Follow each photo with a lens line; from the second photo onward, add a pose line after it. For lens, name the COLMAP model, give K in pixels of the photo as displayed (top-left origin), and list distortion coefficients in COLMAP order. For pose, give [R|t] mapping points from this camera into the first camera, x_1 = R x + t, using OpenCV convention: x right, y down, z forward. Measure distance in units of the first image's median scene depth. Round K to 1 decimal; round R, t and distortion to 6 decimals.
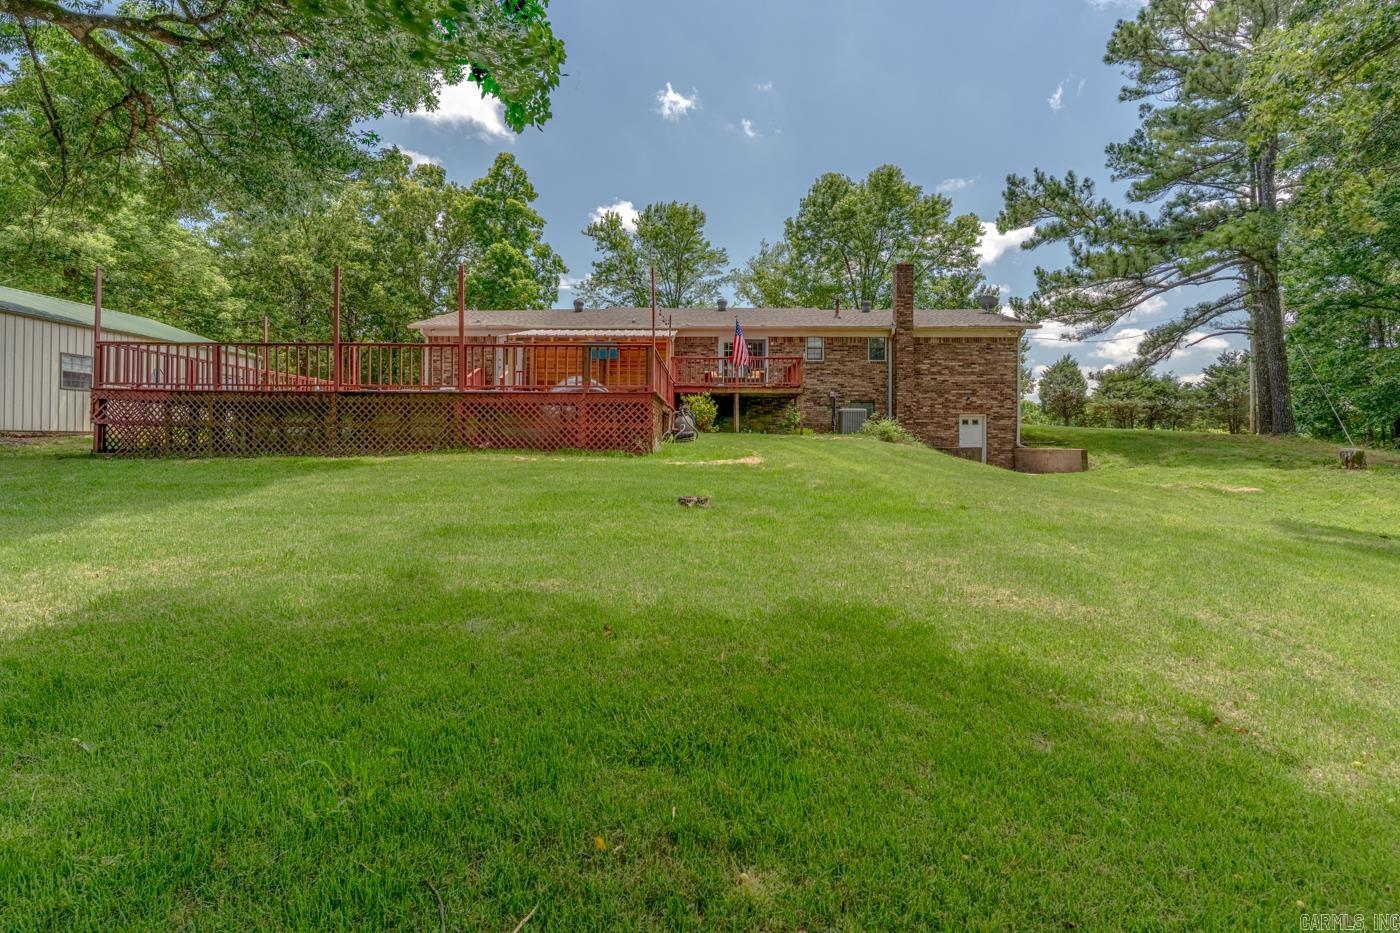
lens RADIAL K [[667.1, 0, 704.4], [0, 667.1, 457.2], [0, 0, 1]] dist [-0.004937, 0.000942]
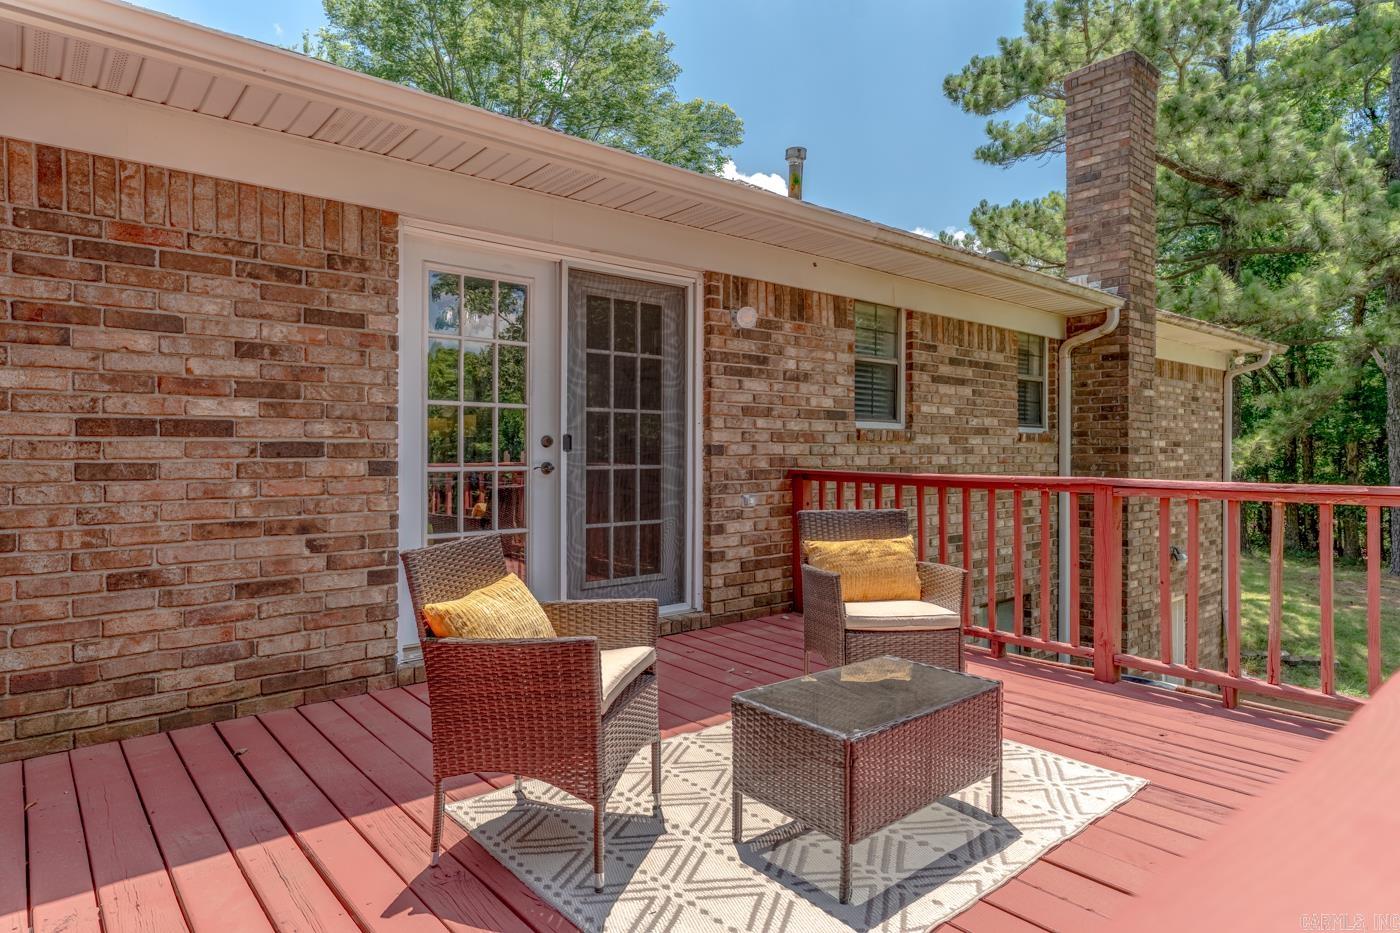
lens RADIAL K [[793.9, 0, 702.2], [0, 793.9, 467.0], [0, 0, 1]] dist [0.000196, 0.000877]
pose [[0.768089, -0.012593, 0.640219, -0.028611], [0.011998, 0.999914, 0.005274, -0.135138], [-0.640230, 0.003631, 0.768174, 0.855812]]
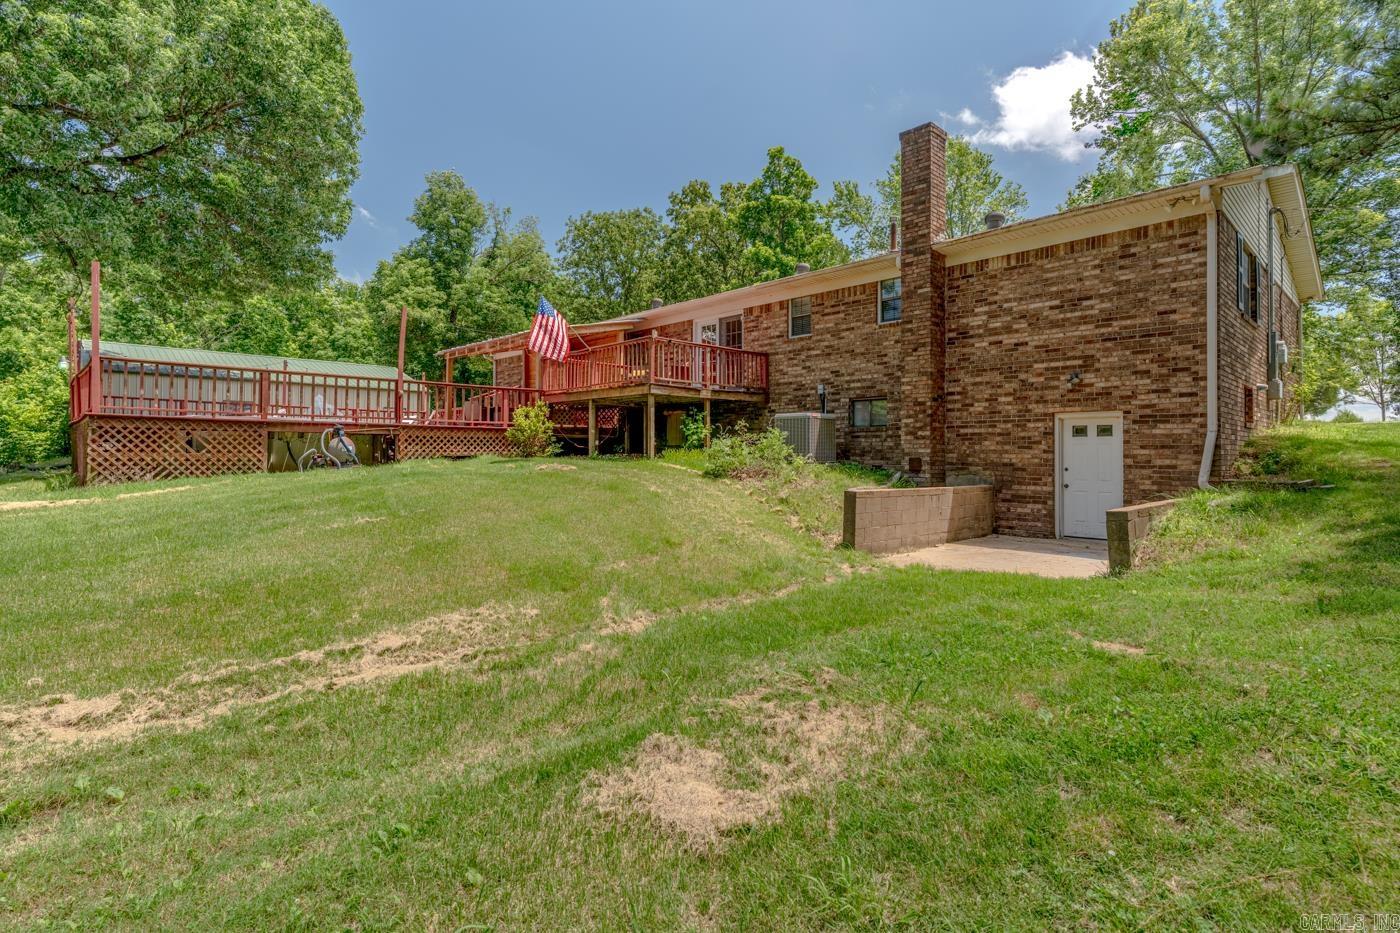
lens RADIAL K [[667.1, 0, 701.8], [0, 667.1, 456.4], [0, 0, 1]] dist [-0.004937, 0.000942]
pose [[0.698006, 0.003319, -0.716084, 0.541217], [-0.013826, 0.999865, -0.008843, -0.028274], [0.715958, 0.016073, 0.697958, 0.512381]]
